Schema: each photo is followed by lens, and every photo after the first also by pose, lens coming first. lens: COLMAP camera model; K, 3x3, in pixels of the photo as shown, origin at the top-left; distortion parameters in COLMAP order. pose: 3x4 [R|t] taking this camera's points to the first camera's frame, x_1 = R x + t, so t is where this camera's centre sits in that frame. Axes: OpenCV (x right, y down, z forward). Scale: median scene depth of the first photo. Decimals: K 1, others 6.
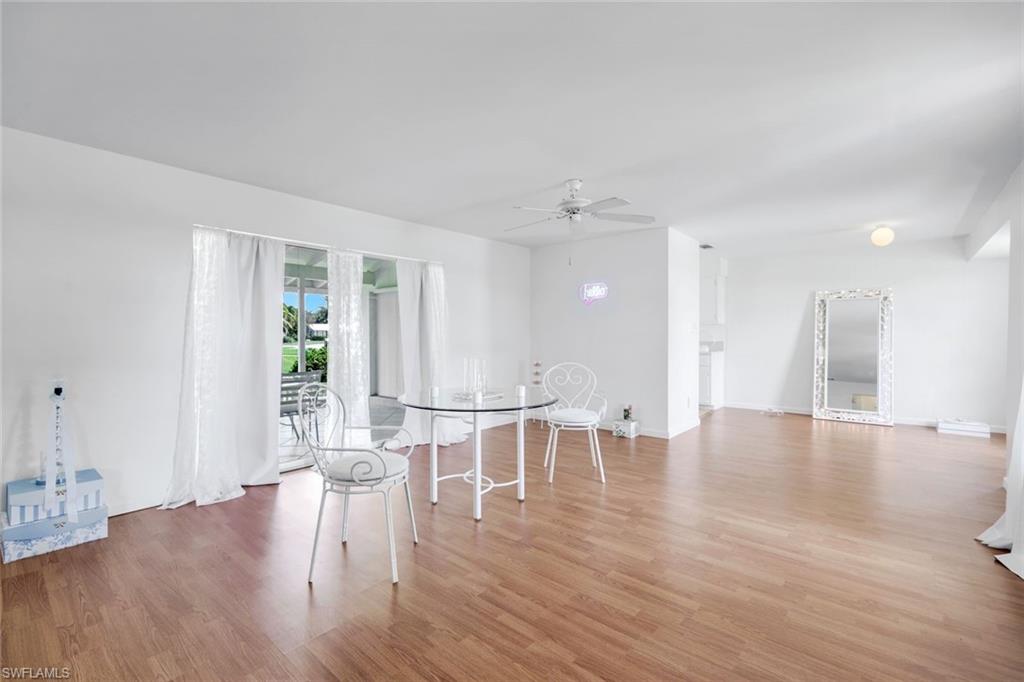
lens RADIAL K [[451.9, 0, 508.9], [0, 451.9, 339.3], [0, 0, 1]] dist [0.002368, 0.000033]
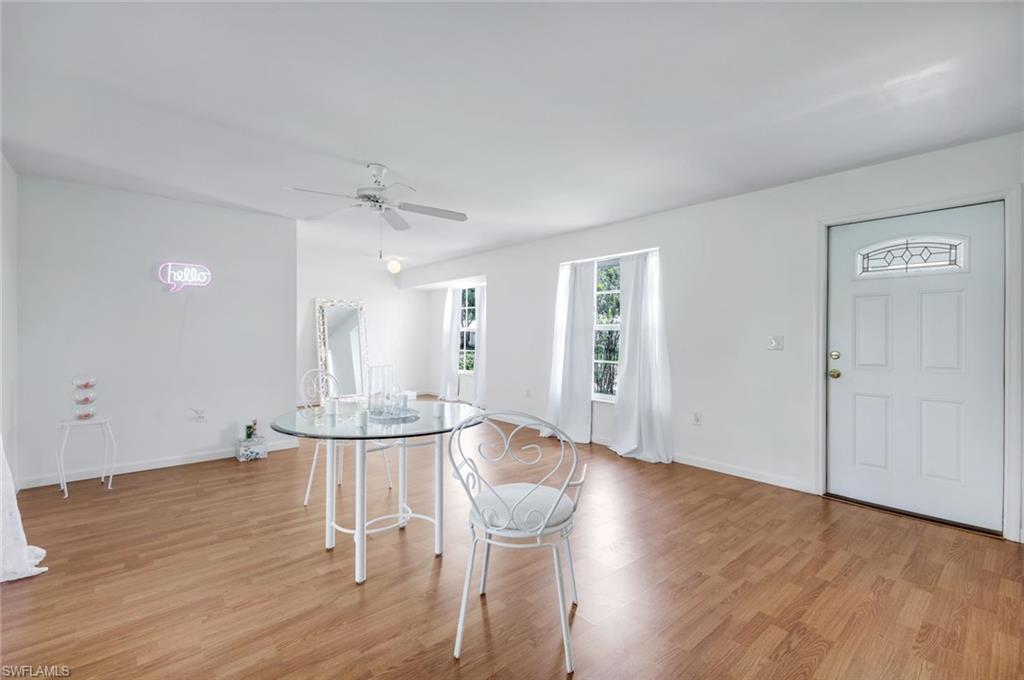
lens RADIAL K [[450.8, 0, 513.0], [0, 450.8, 338.6], [0, 0, 1]] dist [0.004047, 0.000294]
pose [[0.147792, -0.004353, 0.989009, -0.425916], [0.007237, 0.999968, 0.003320, -0.002666], [-0.988992, 0.006666, 0.147818, 0.359118]]
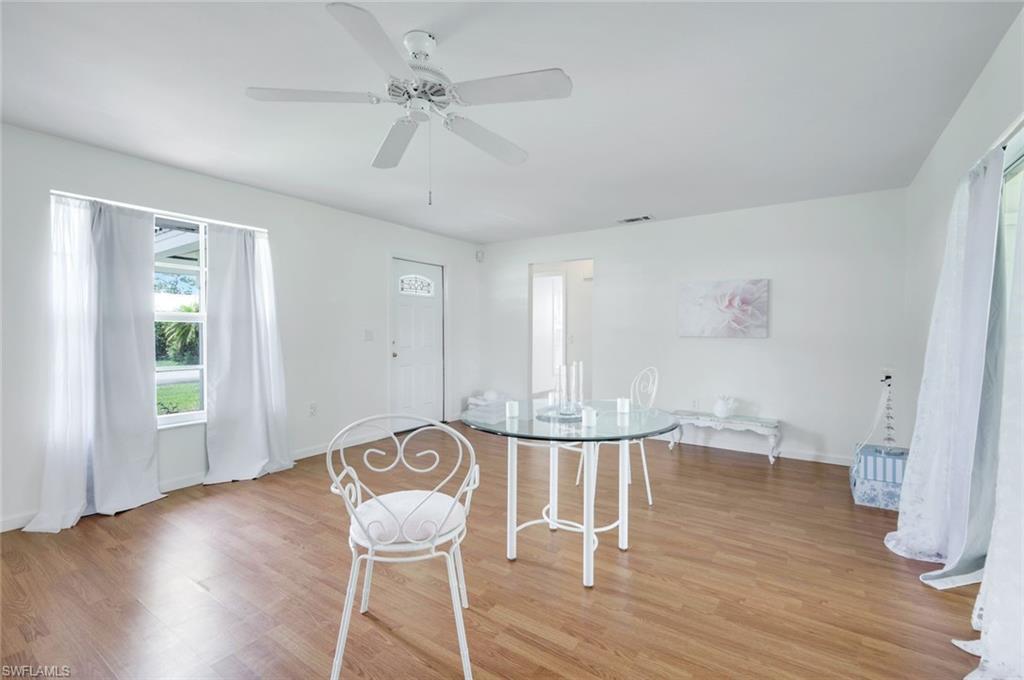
lens RADIAL K [[450.8, 0, 513.0], [0, 450.8, 338.6], [0, 0, 1]] dist [0.004047, 0.000294]
pose [[-0.992971, 0.000494, -0.118359, 0.061410], [-0.003029, 0.999558, 0.029584, -0.010778], [0.118322, 0.029734, -0.992530, 0.925660]]
